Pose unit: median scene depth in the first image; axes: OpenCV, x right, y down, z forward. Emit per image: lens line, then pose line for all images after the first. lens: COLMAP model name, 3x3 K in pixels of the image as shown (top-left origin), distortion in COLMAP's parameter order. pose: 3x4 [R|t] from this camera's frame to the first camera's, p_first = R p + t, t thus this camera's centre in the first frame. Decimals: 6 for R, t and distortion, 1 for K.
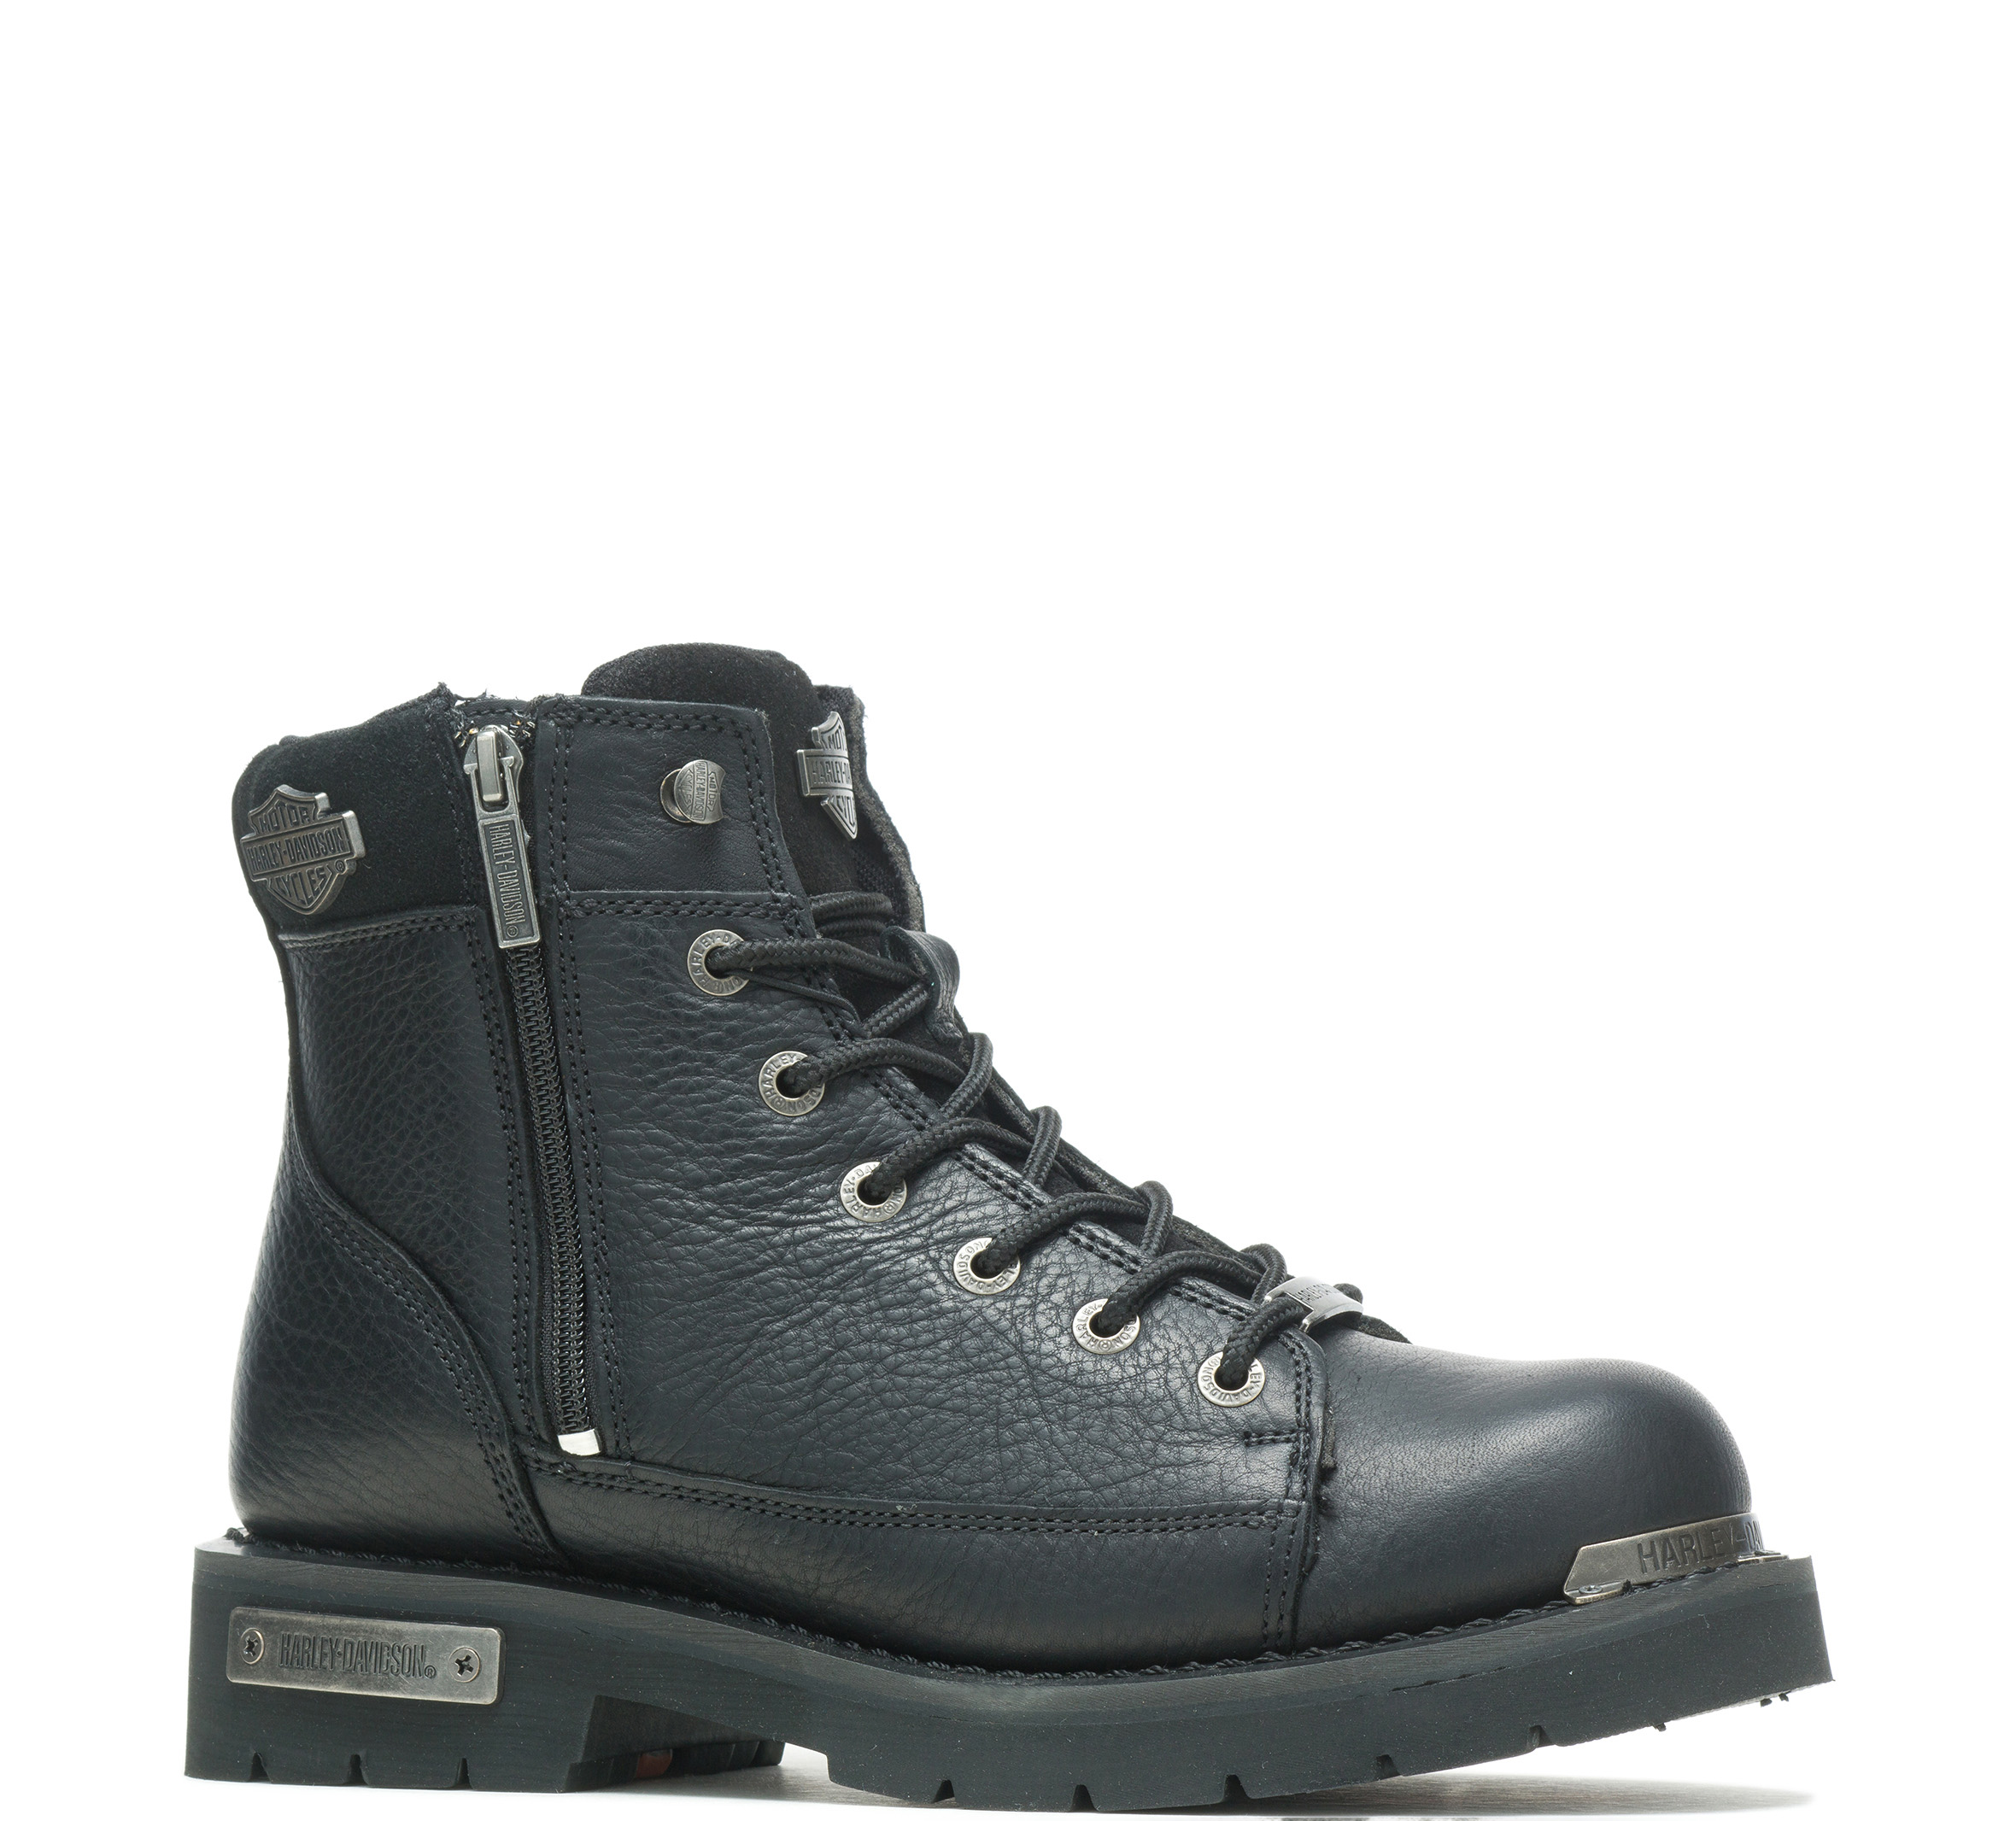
lens RADIAL K [[9475.0, 0, 1008.0], [0, 9475.0, 910.5], [0, 0, 1]] dist [-0.122183, 7.724365]
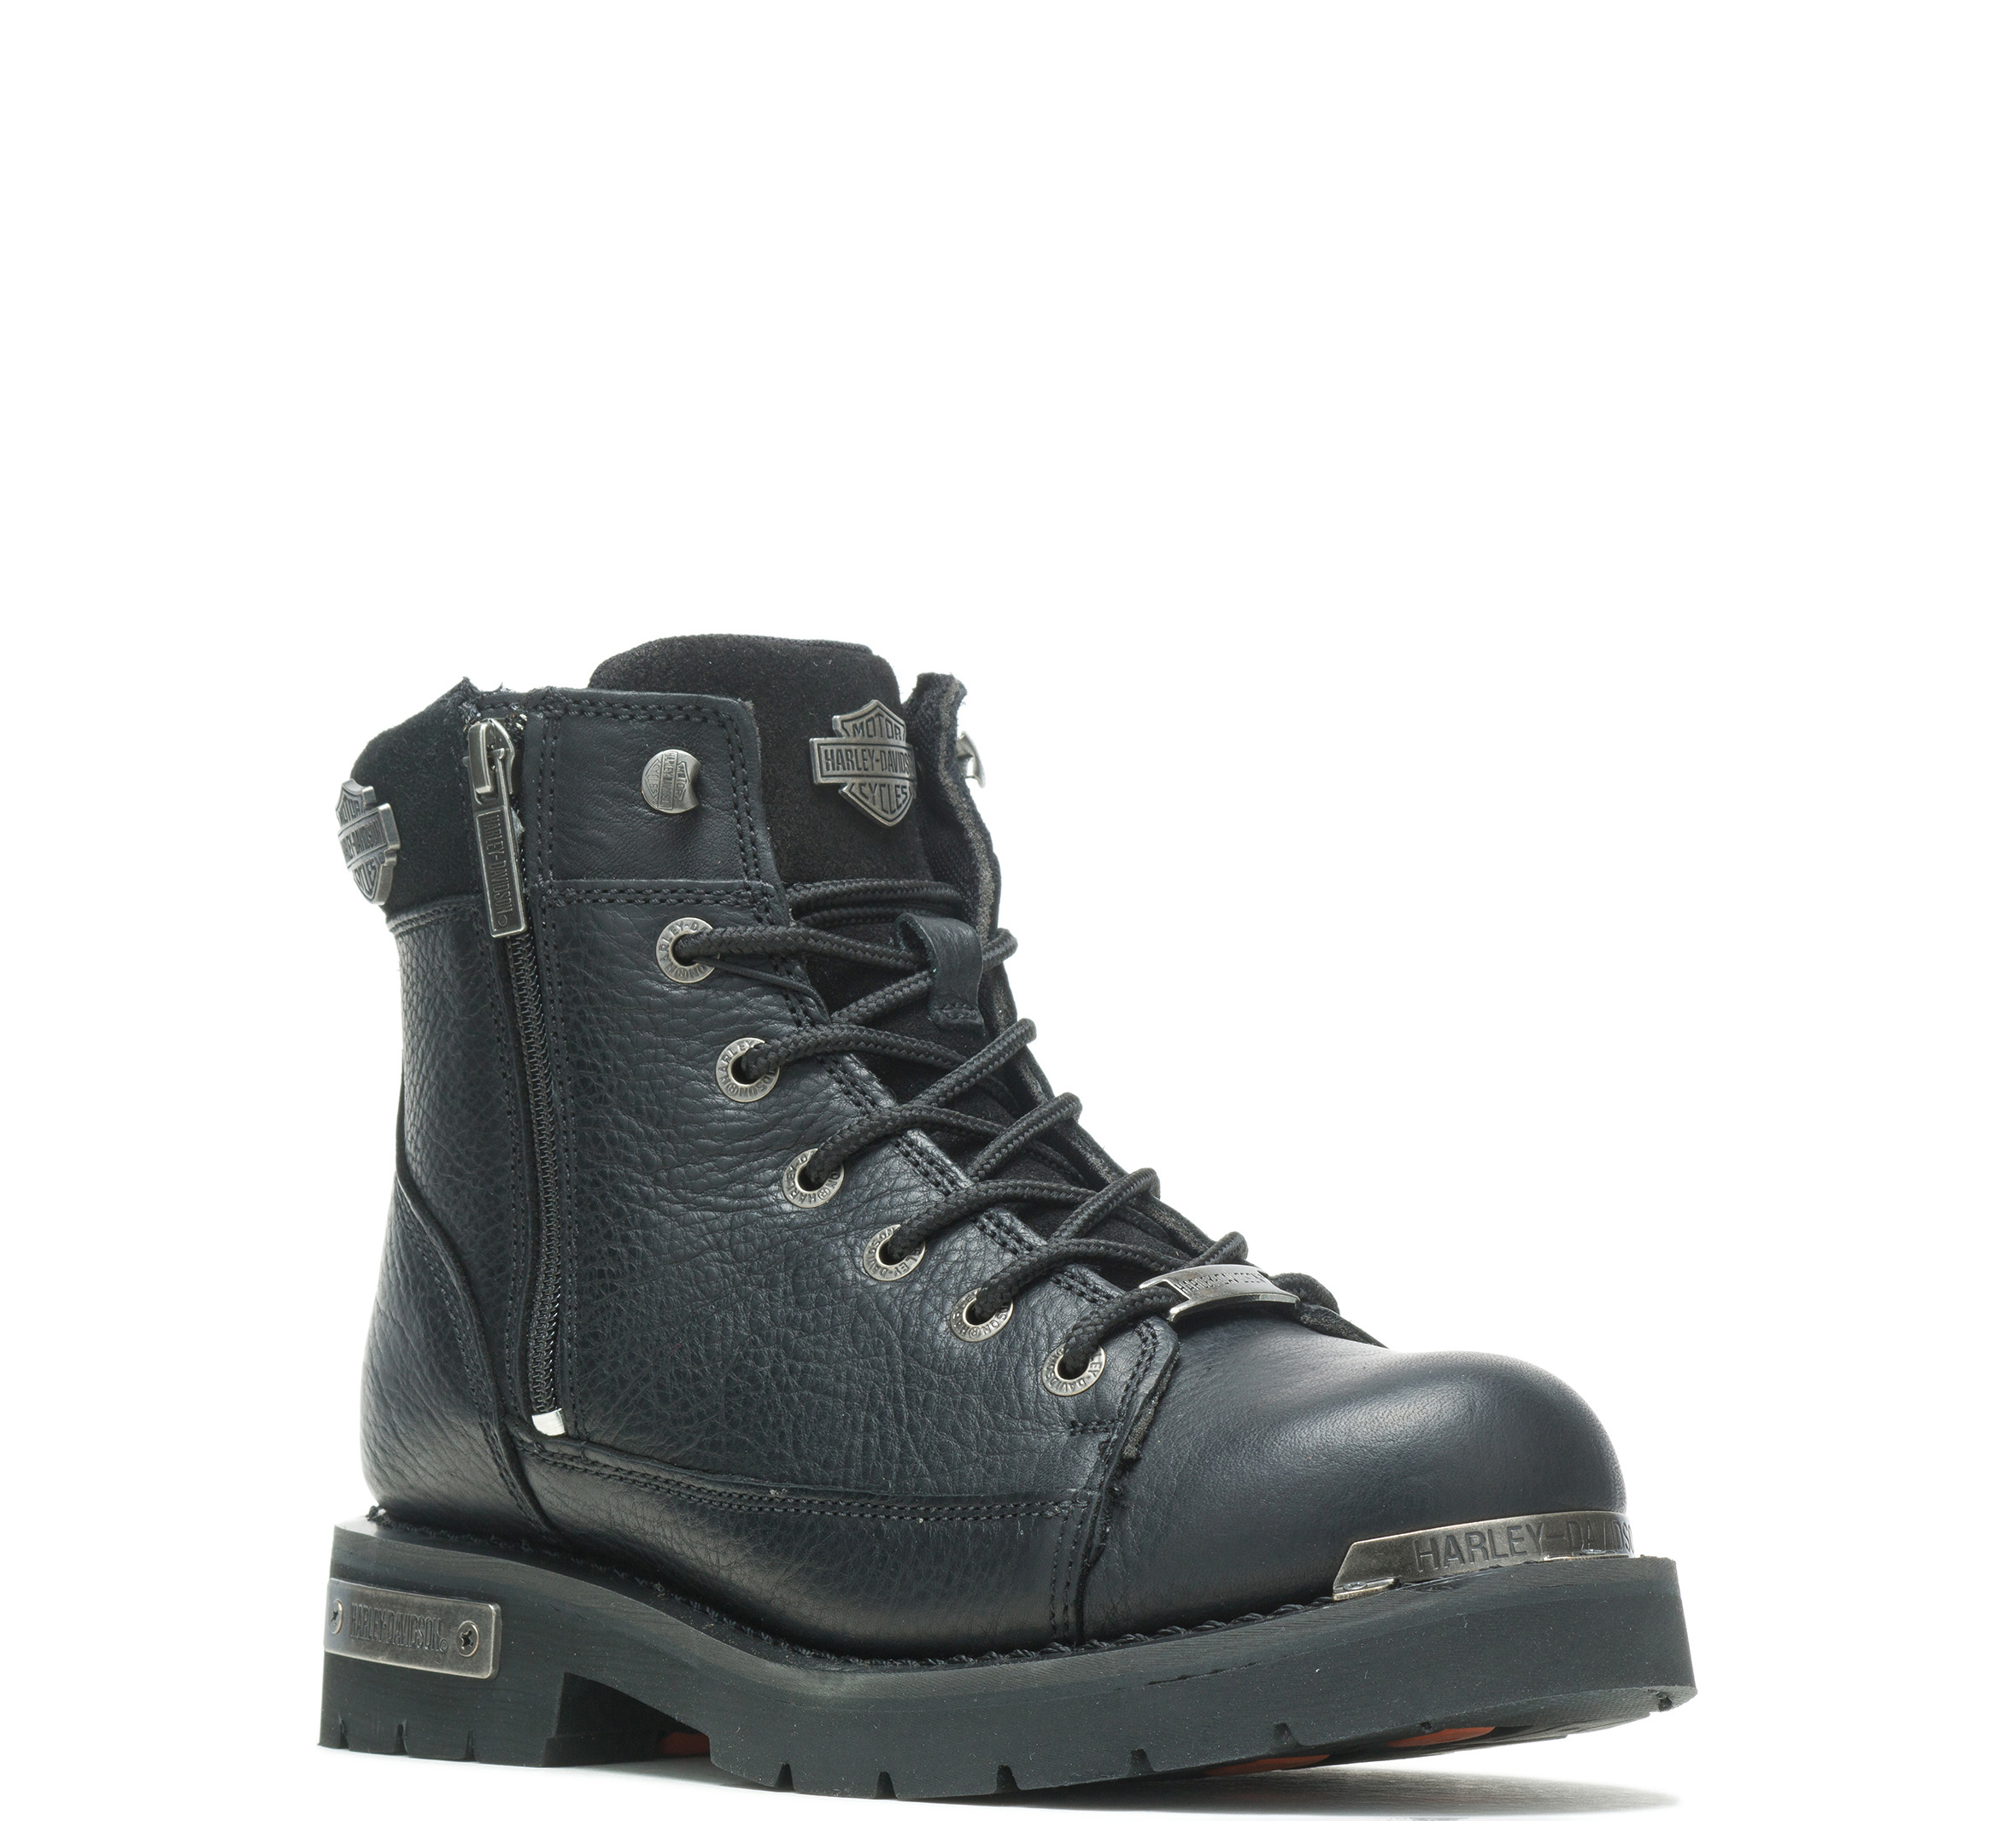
lens RADIAL K [[9475.0, 0, 1008.0], [0, 9475.0, 910.5], [0, 0, 1]] dist [-0.122183, 7.724365]
pose [[0.939369, -0.006273, -0.342852, 0.349576], [0.008084, 0.999960, 0.003854, -0.002392], [0.342814, -0.006392, 0.939382, 0.062032]]
